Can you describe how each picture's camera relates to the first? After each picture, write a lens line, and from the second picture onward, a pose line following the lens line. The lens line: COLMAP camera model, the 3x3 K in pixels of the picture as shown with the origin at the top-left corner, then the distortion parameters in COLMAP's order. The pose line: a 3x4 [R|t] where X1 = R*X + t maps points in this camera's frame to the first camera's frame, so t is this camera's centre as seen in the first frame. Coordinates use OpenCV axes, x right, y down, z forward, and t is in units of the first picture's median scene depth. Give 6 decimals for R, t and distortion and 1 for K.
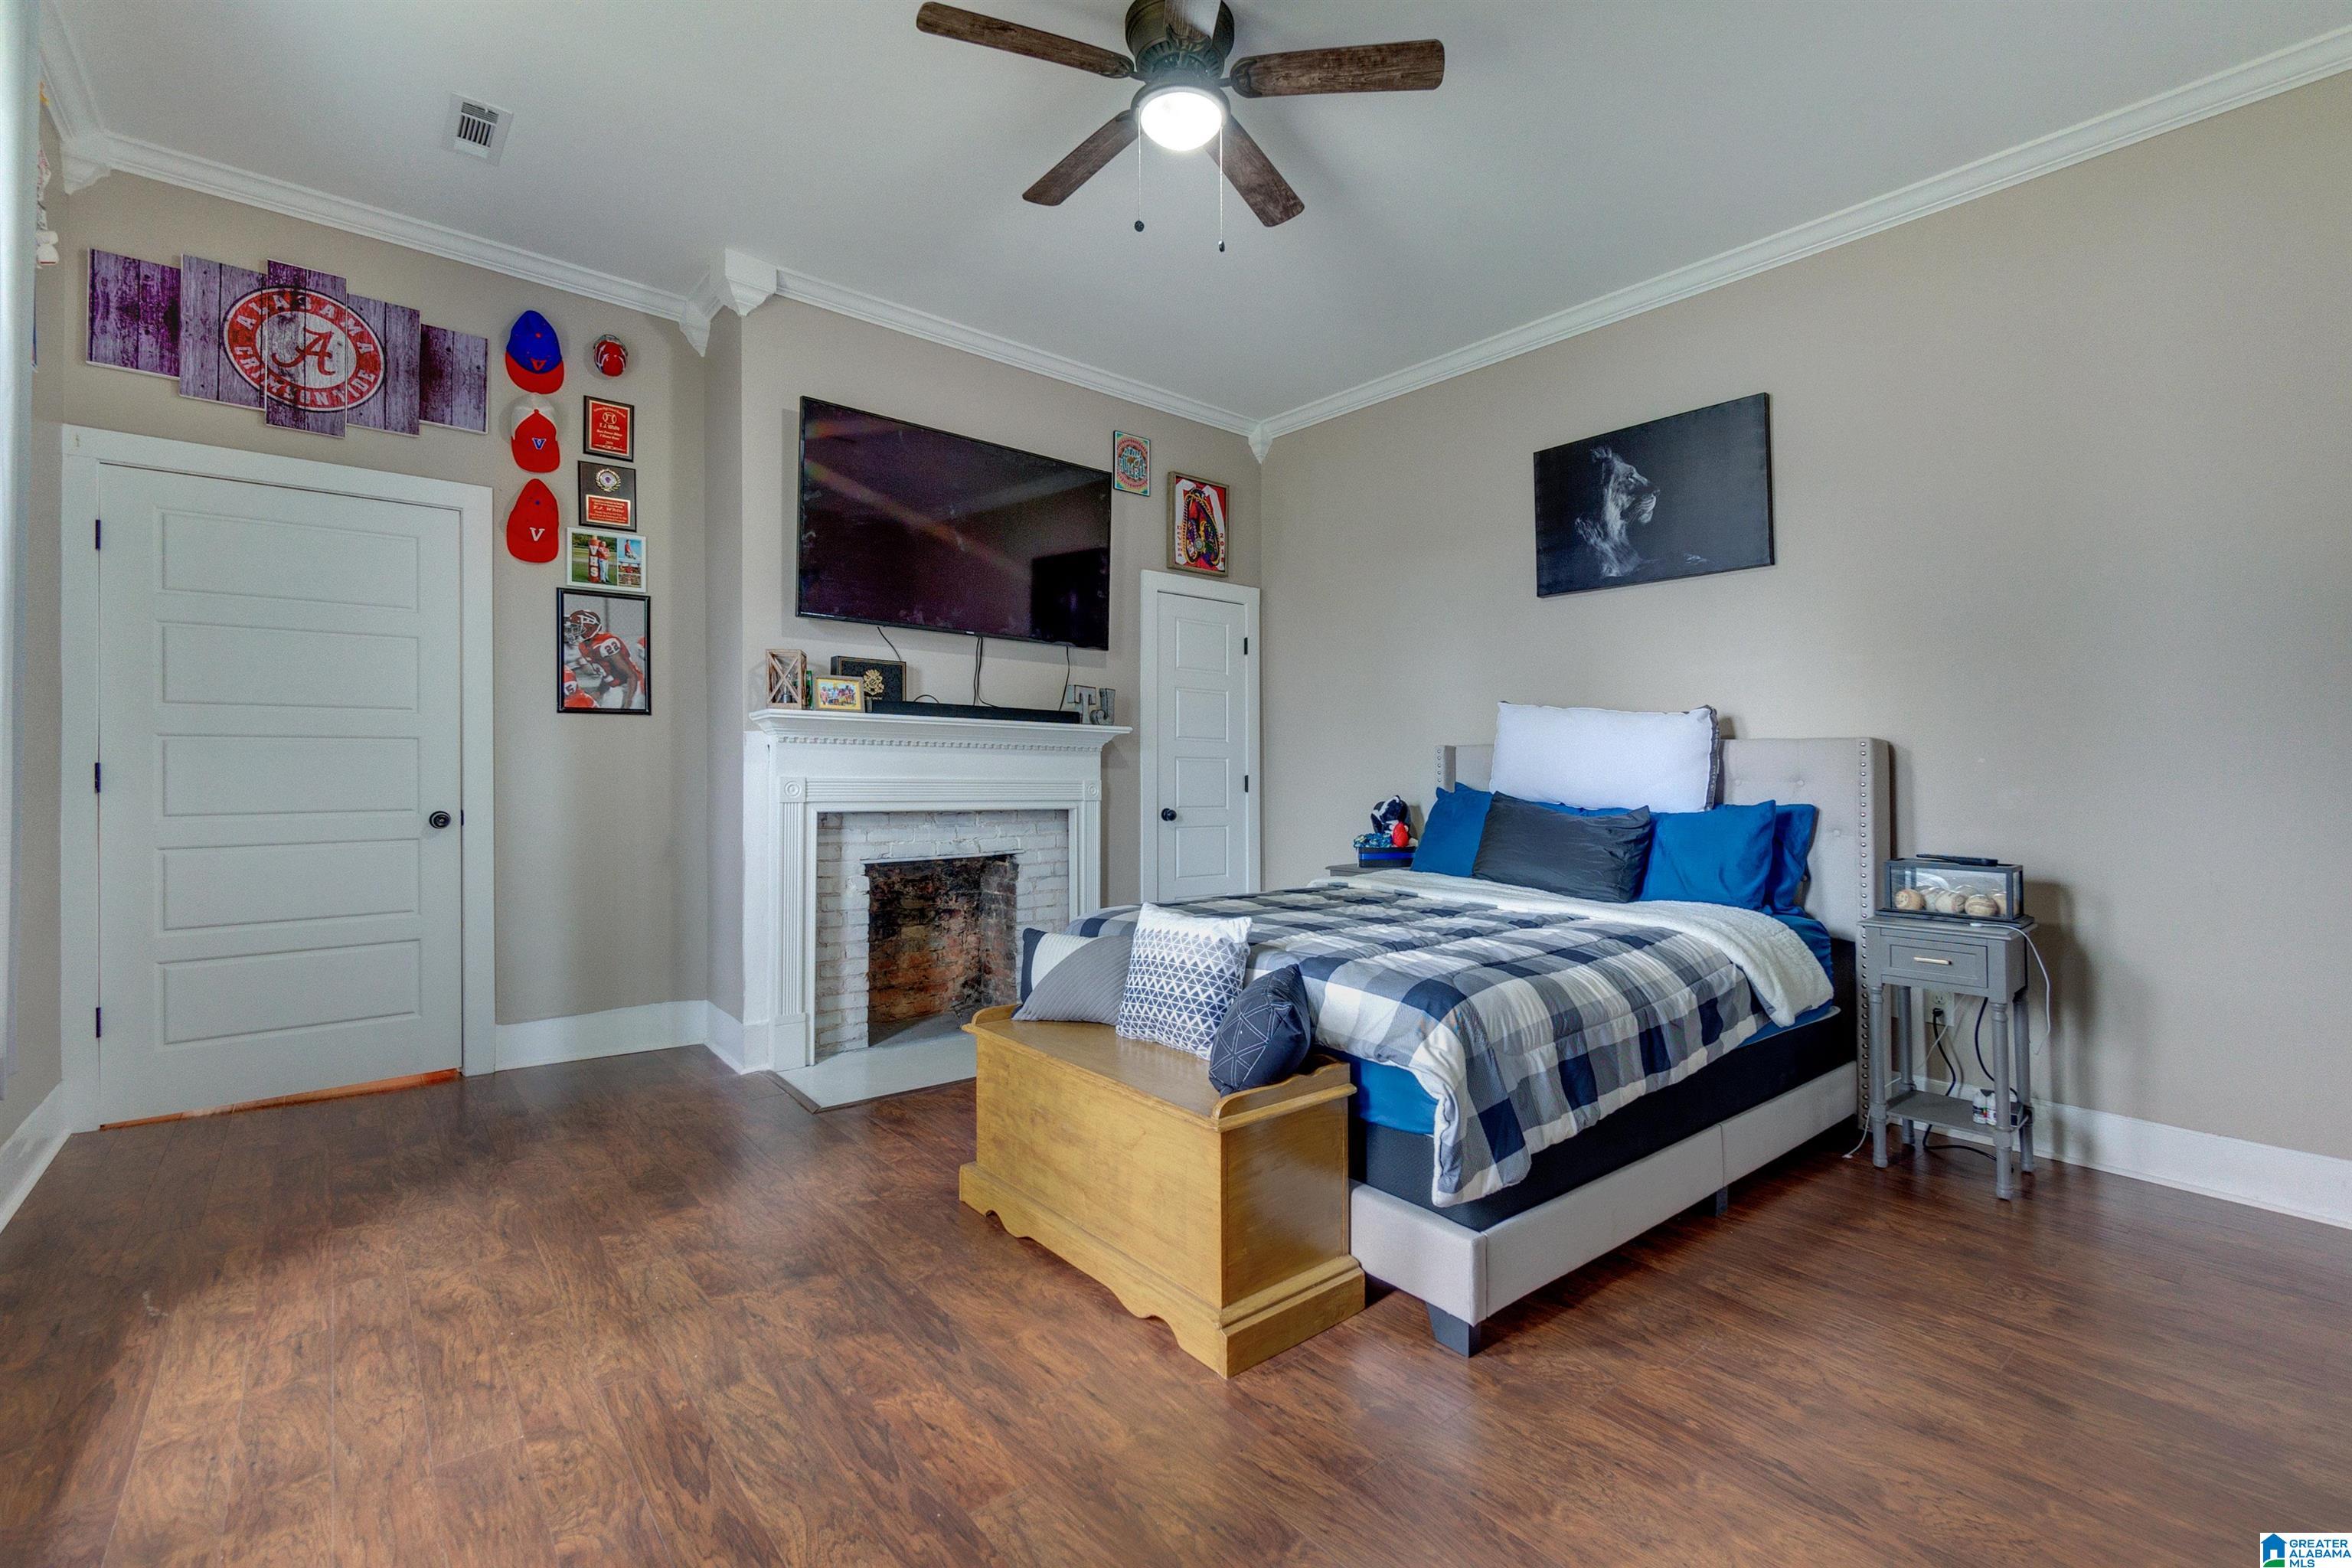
lens RADIAL K [[1022.3, 0, 1181.5], [0, 1022.3, 769.3], [0, 0, 1]] dist [-0.006075, -0.000463]
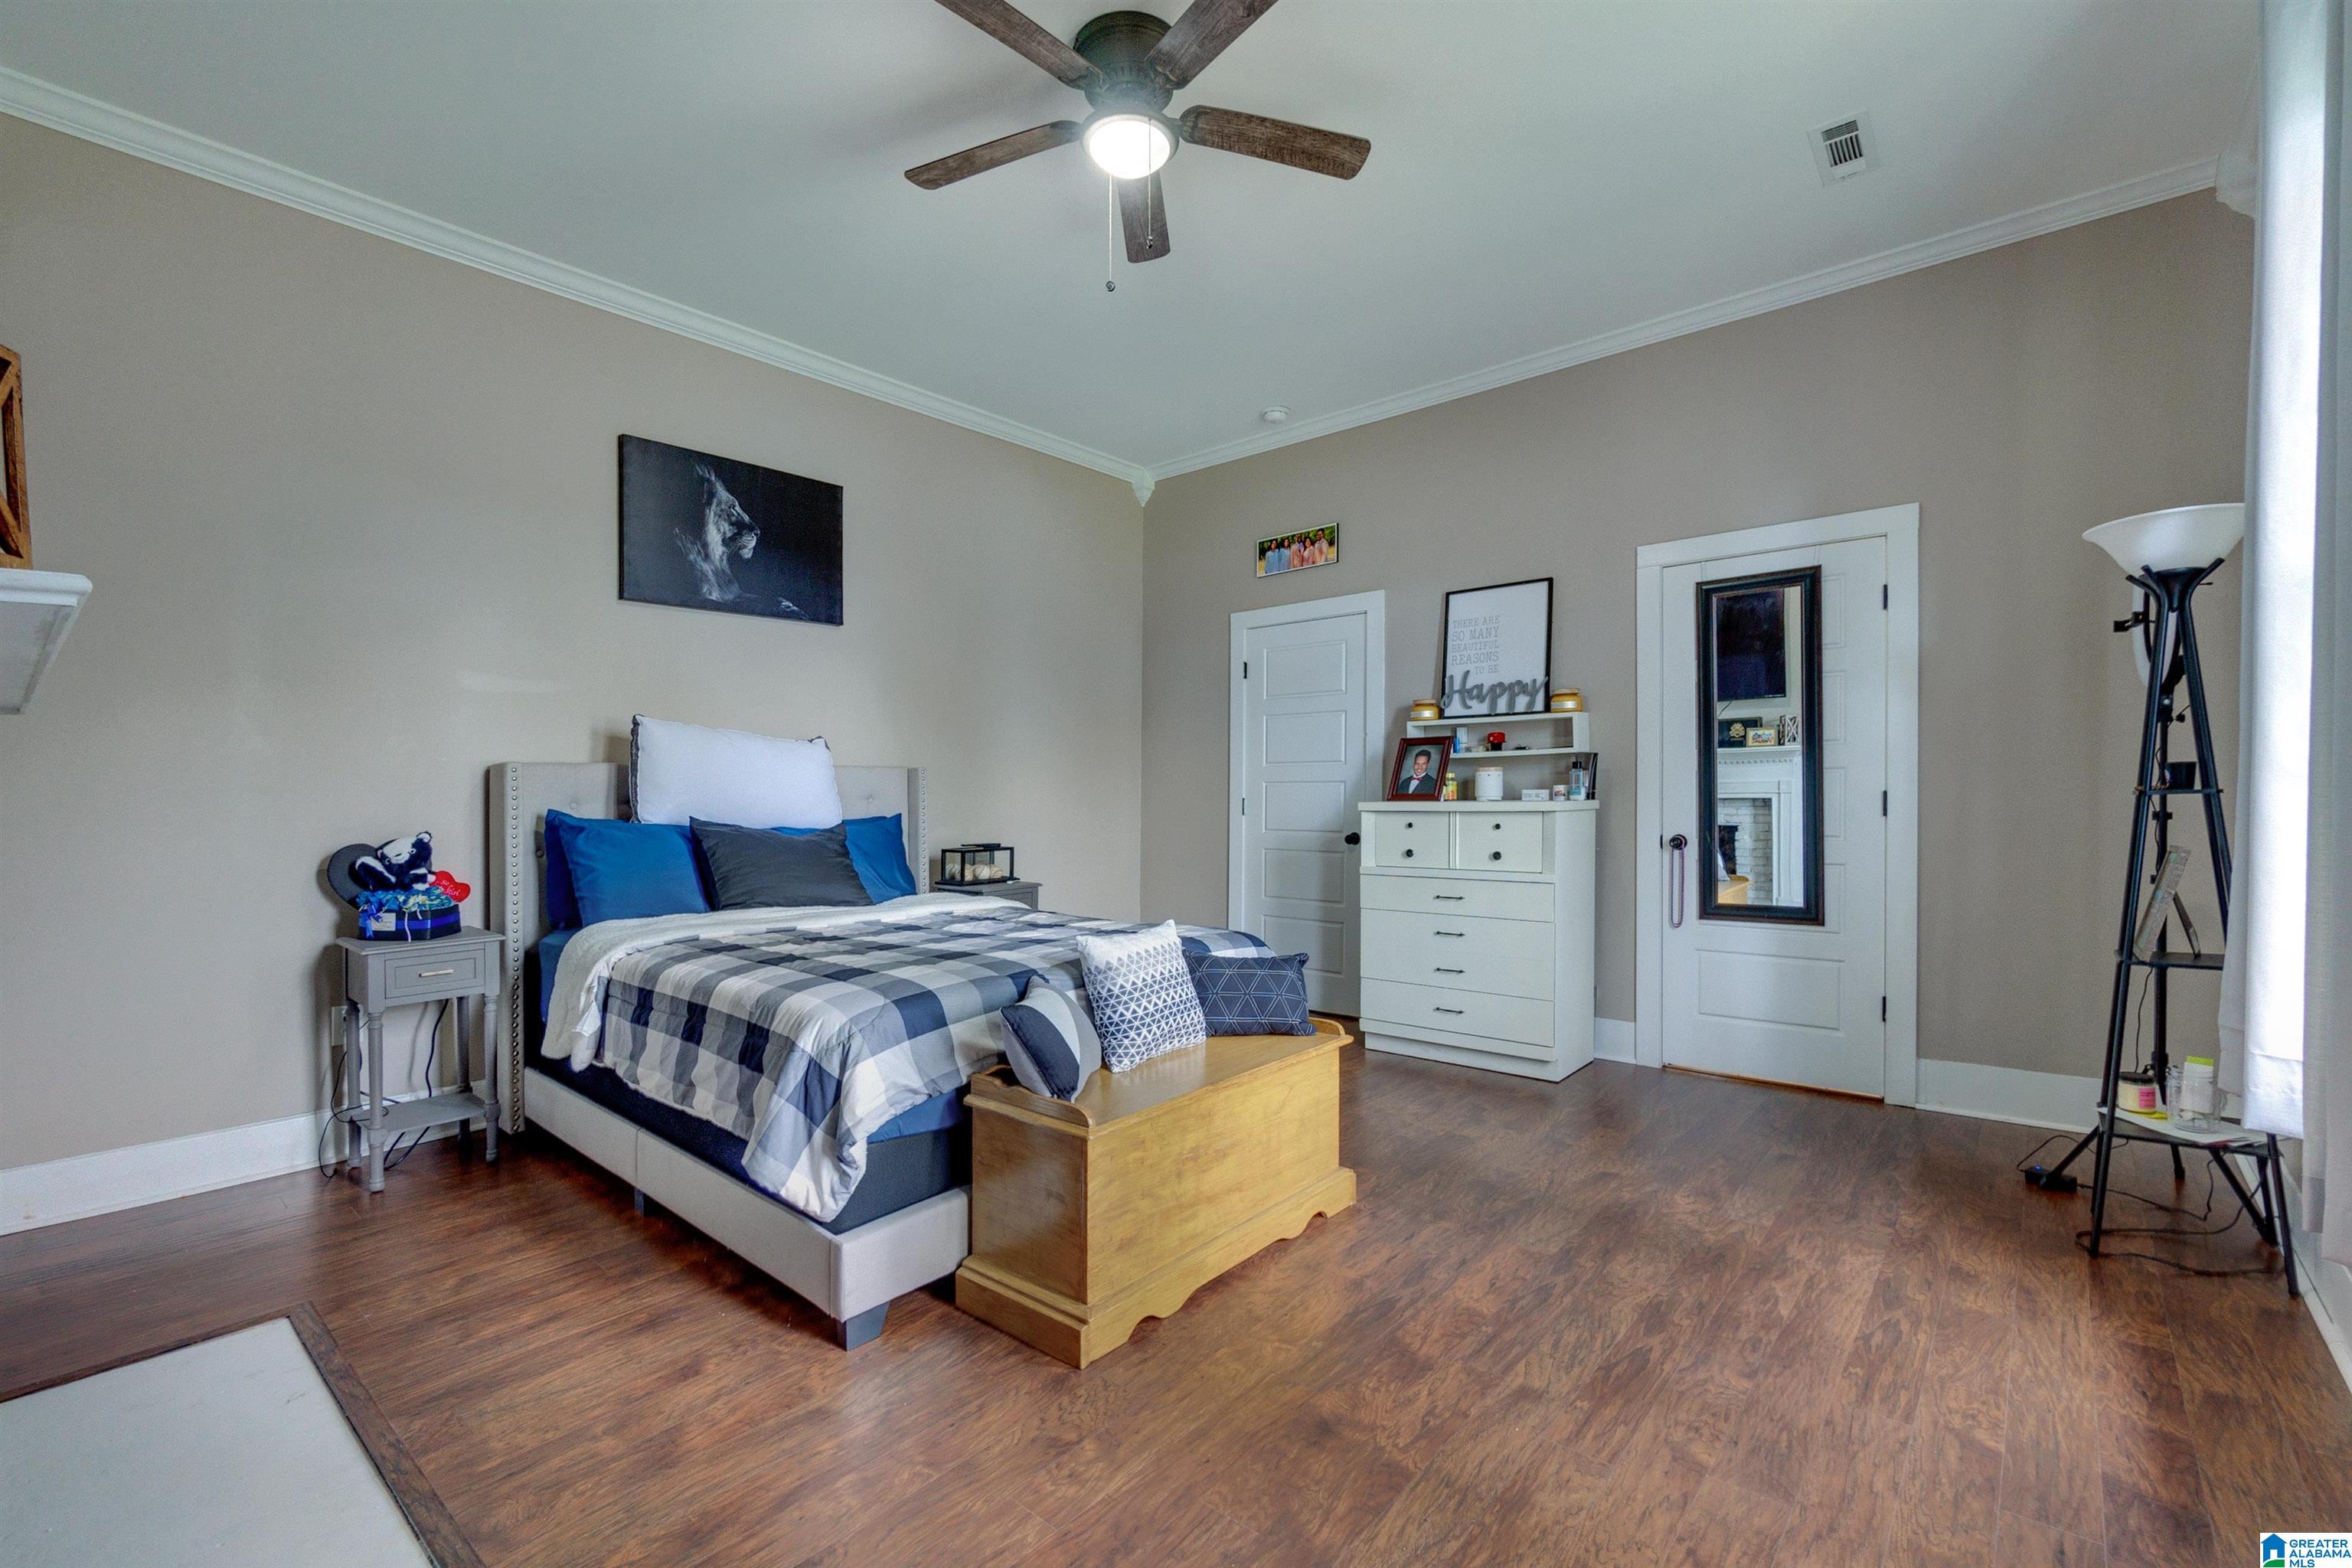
lens RADIAL K [[1008.7, 0, 1192.5], [0, 1008.7, 798.7], [0, 0, 1]] dist [-0.009329, 0.000211]
pose [[-0.168170, -0.017336, 0.985606, -1.253948], [0.004305, 0.999823, 0.018320, -0.015790], [-0.985749, 0.007324, -0.168066, 1.370971]]
